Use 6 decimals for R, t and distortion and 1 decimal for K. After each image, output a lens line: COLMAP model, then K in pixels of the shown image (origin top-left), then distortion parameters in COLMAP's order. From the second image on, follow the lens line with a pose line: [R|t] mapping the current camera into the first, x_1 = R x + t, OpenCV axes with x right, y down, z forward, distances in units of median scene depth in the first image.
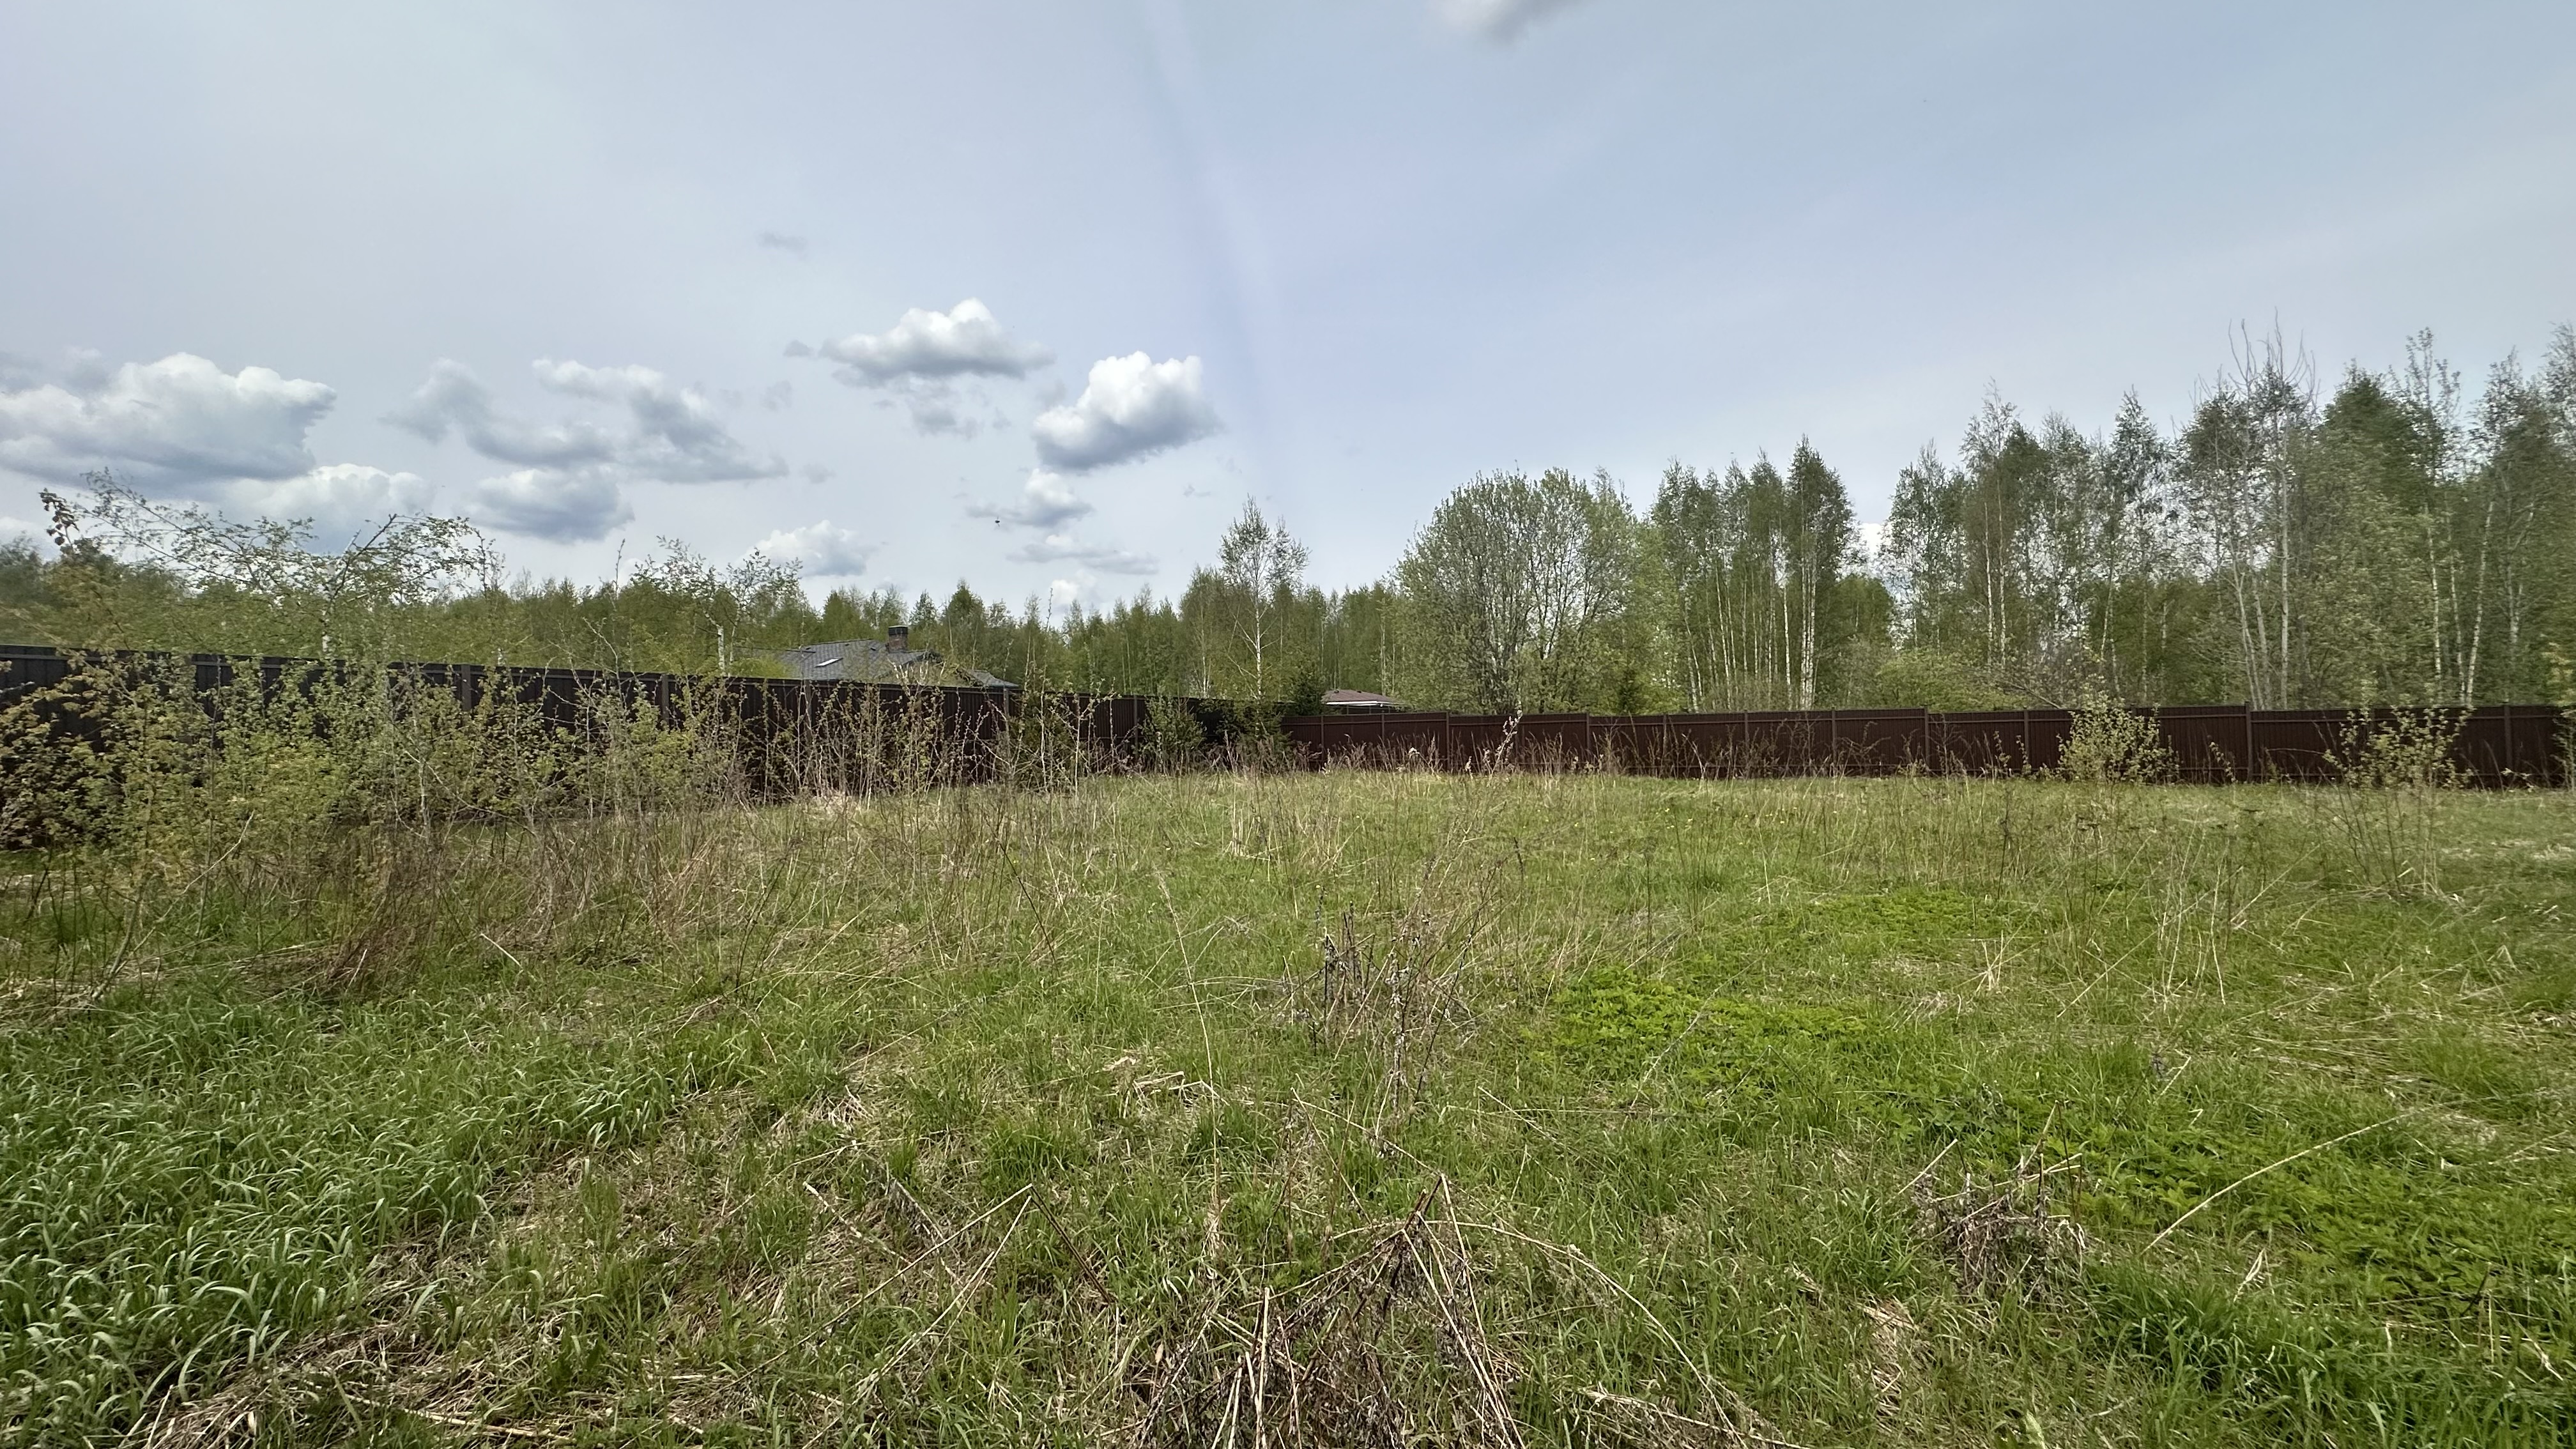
lens RADIAL K [[1031.3, 0, 1288.1], [0, 1031.3, 724.4], [0, 0, 1]] dist [-0.003778, 0.000988]
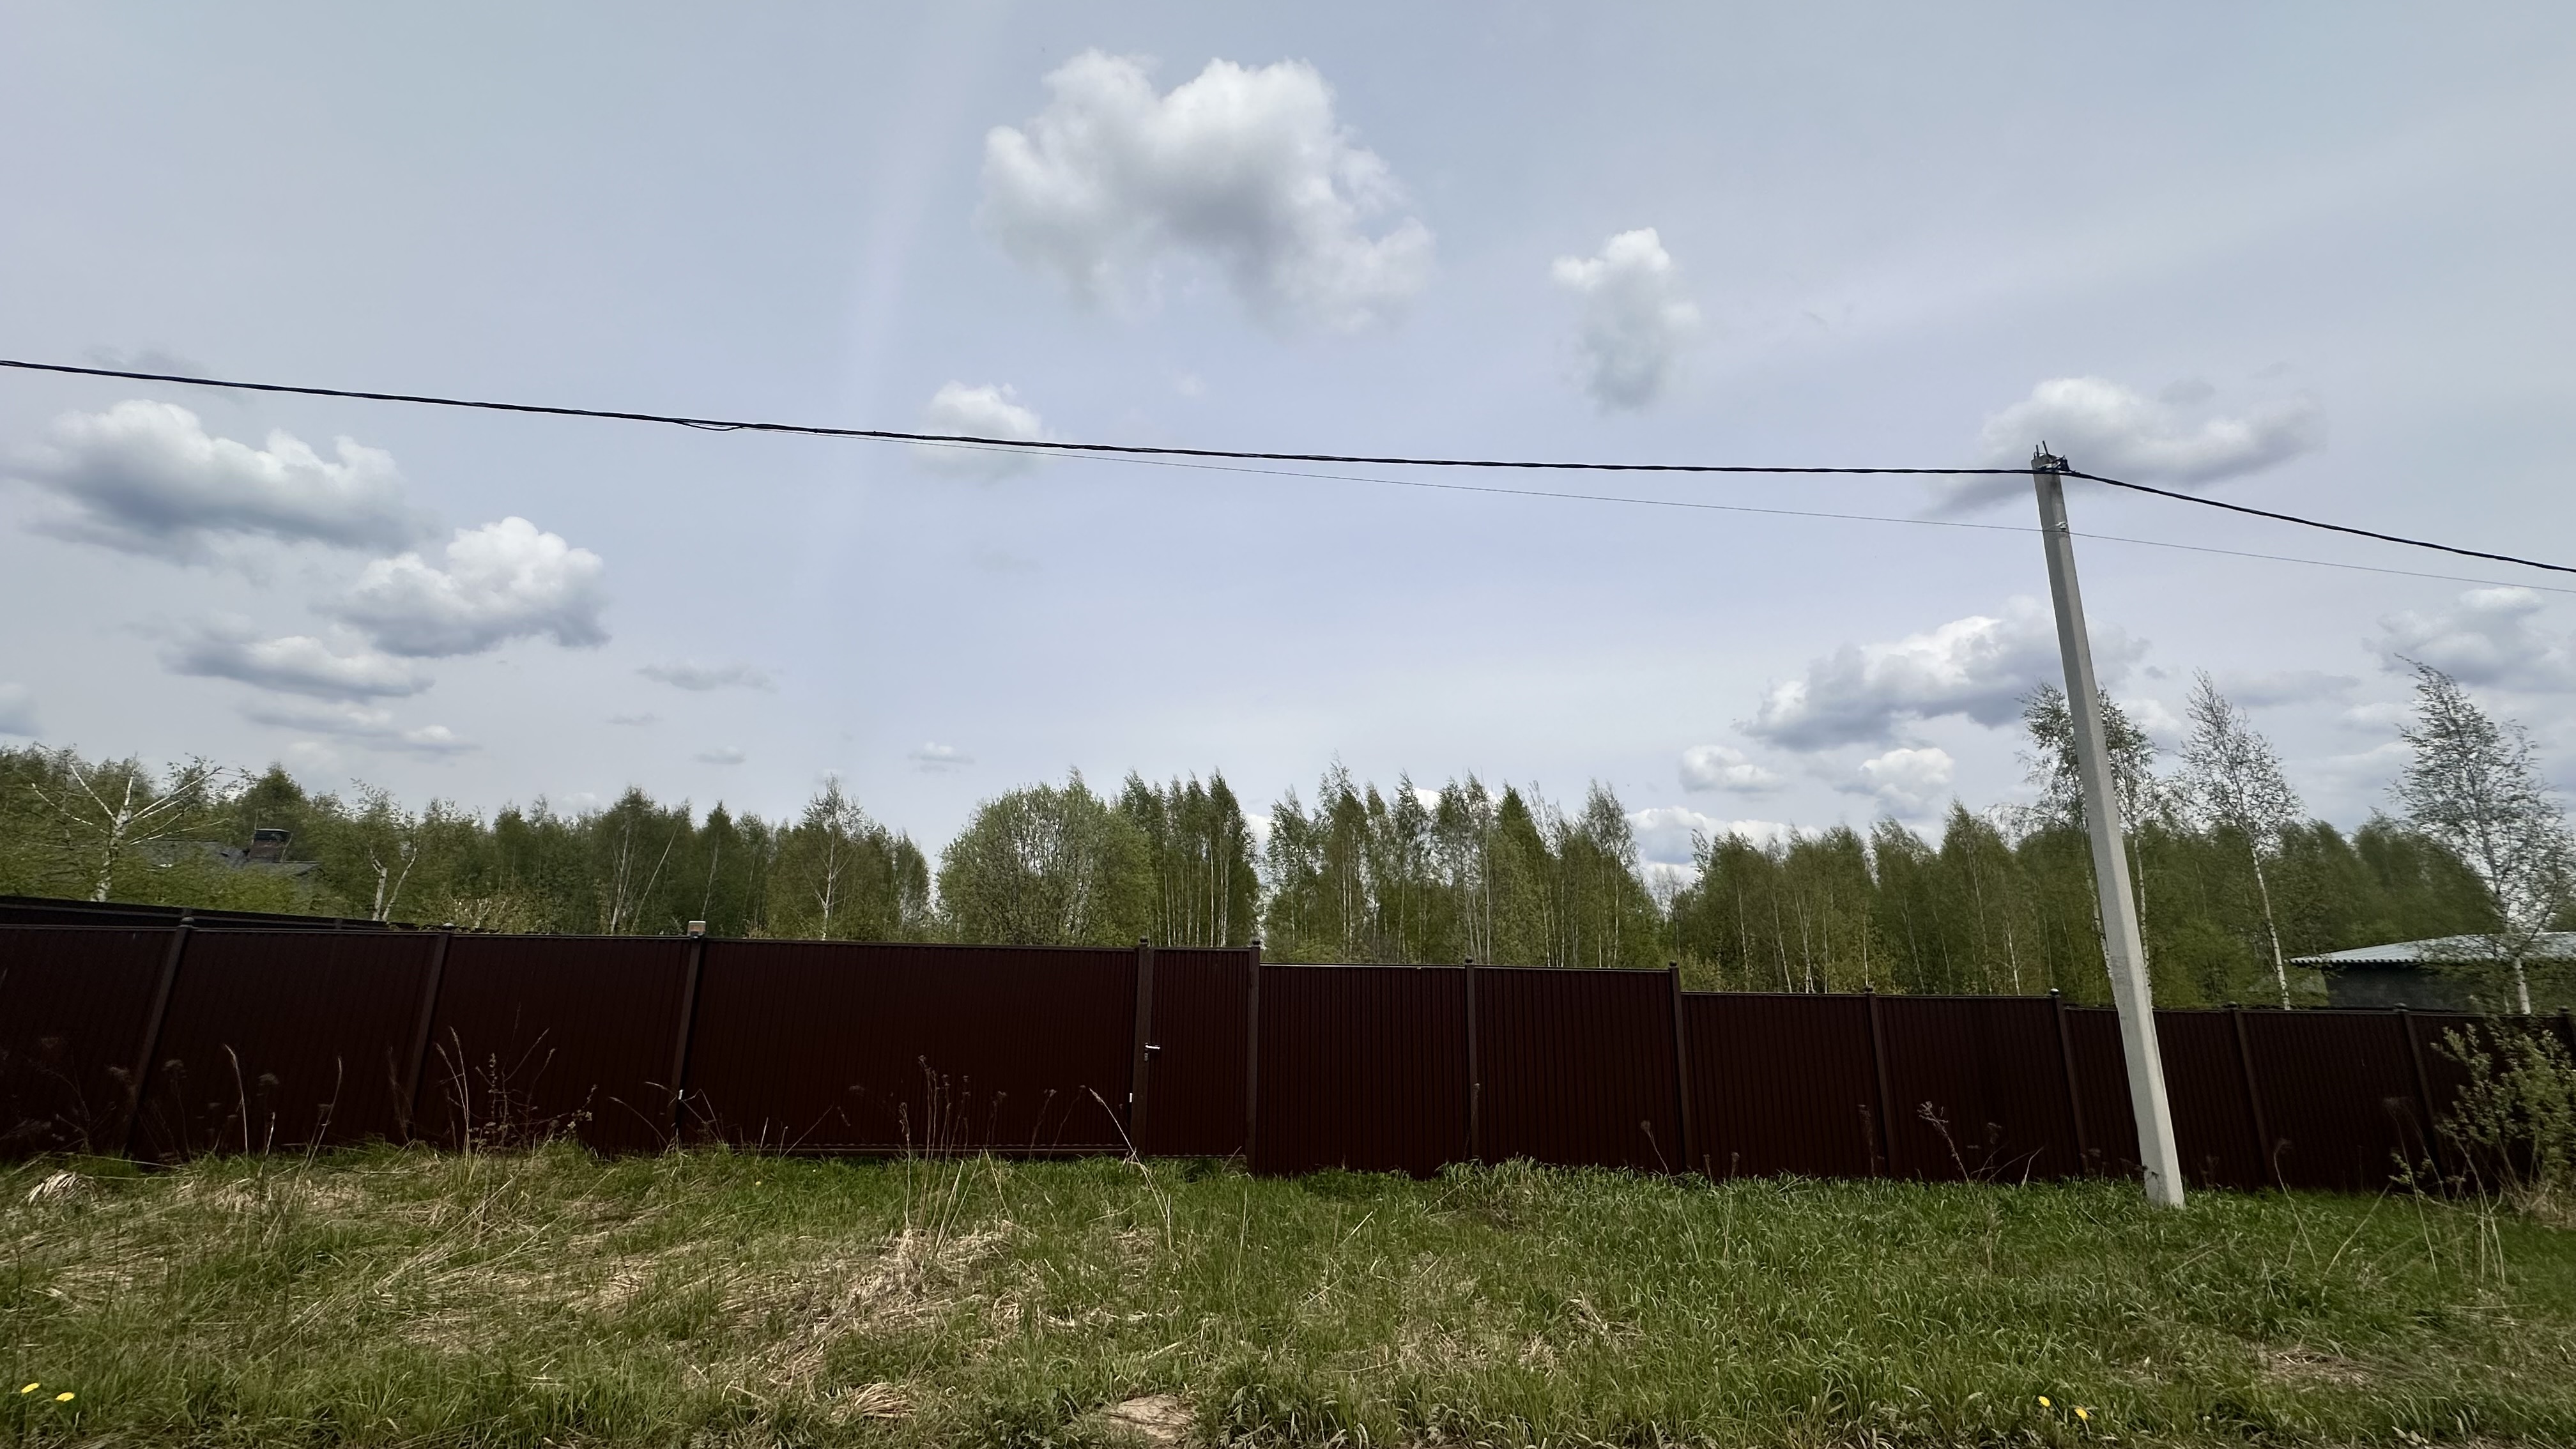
lens RADIAL K [[1031.3, 0, 1291.8], [0, 1031.3, 733.7], [0, 0, 1]] dist [-0.003778, 0.000988]
pose [[0.828498, 0.159620, 0.536761, -0.186991], [-0.038050, 0.972347, -0.230421, -0.012297], [-0.558698, 0.170480, 0.811661, -0.191341]]
